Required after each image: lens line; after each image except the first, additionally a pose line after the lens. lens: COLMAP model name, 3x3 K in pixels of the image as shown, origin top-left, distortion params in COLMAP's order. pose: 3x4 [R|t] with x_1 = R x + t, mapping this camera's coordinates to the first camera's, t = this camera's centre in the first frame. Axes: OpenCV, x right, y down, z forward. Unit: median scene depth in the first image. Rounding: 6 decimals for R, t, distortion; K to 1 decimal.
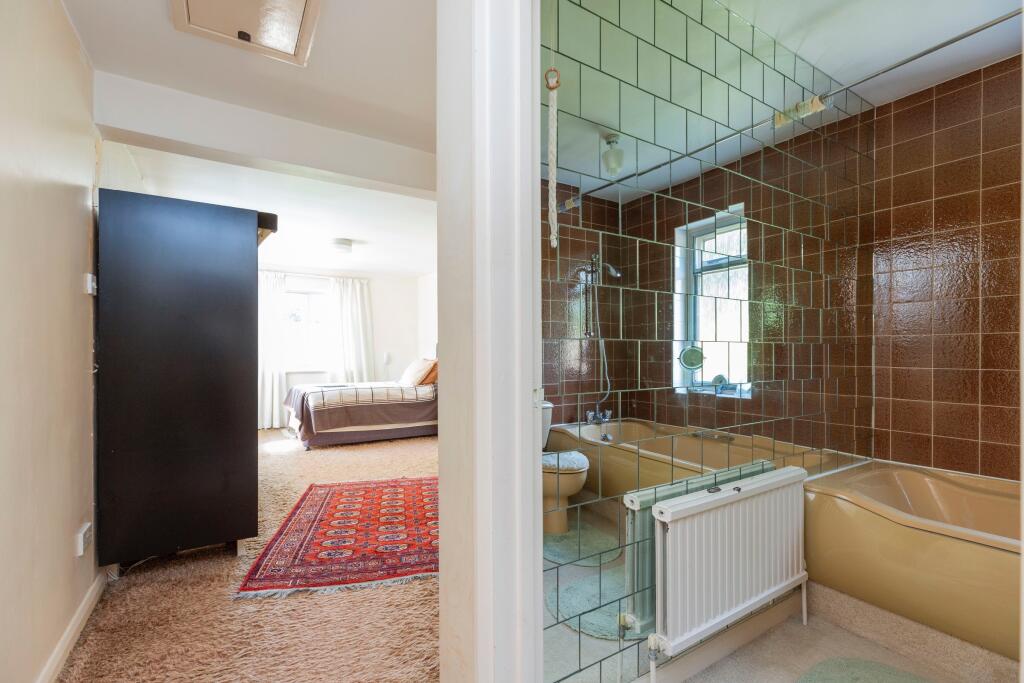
lens RADIAL K [[457.9, 0, 511.0], [0, 457.9, 348.3], [0, 0, 1]] dist [-0.001275, 0.000739]
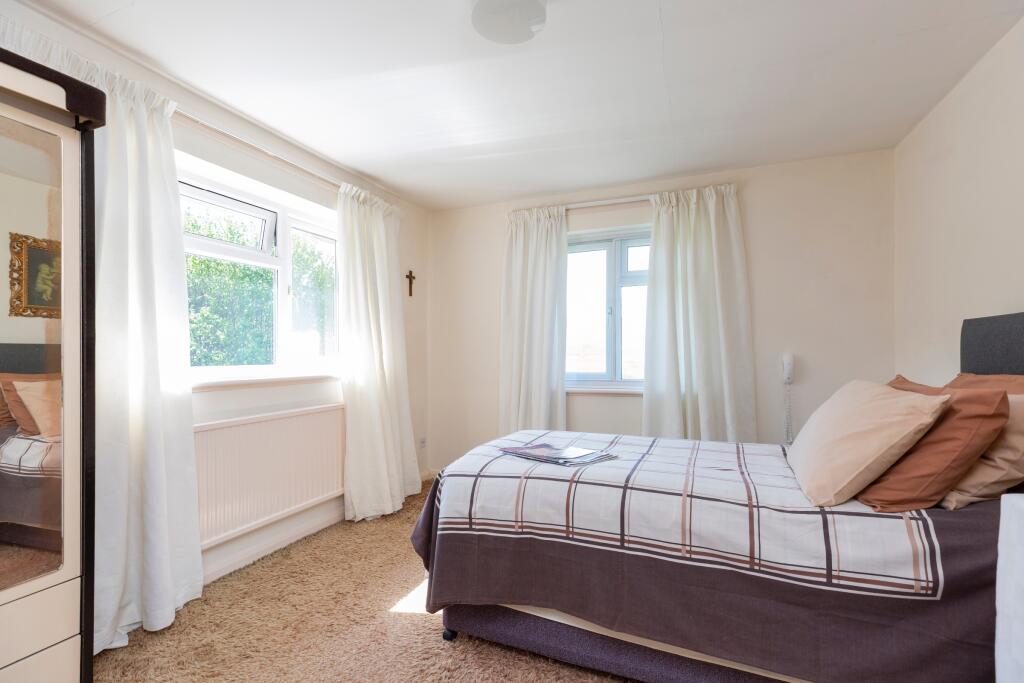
lens RADIAL K [[457.9, 0, 509.4], [0, 457.9, 346.3], [0, 0, 1]] dist [-0.001275, 0.000739]
pose [[0.580236, -0.008743, -0.814401, -0.099582], [0.010111, 0.999943, -0.003532, 0.001892], [0.814386, -0.006185, 0.580291, 0.638787]]
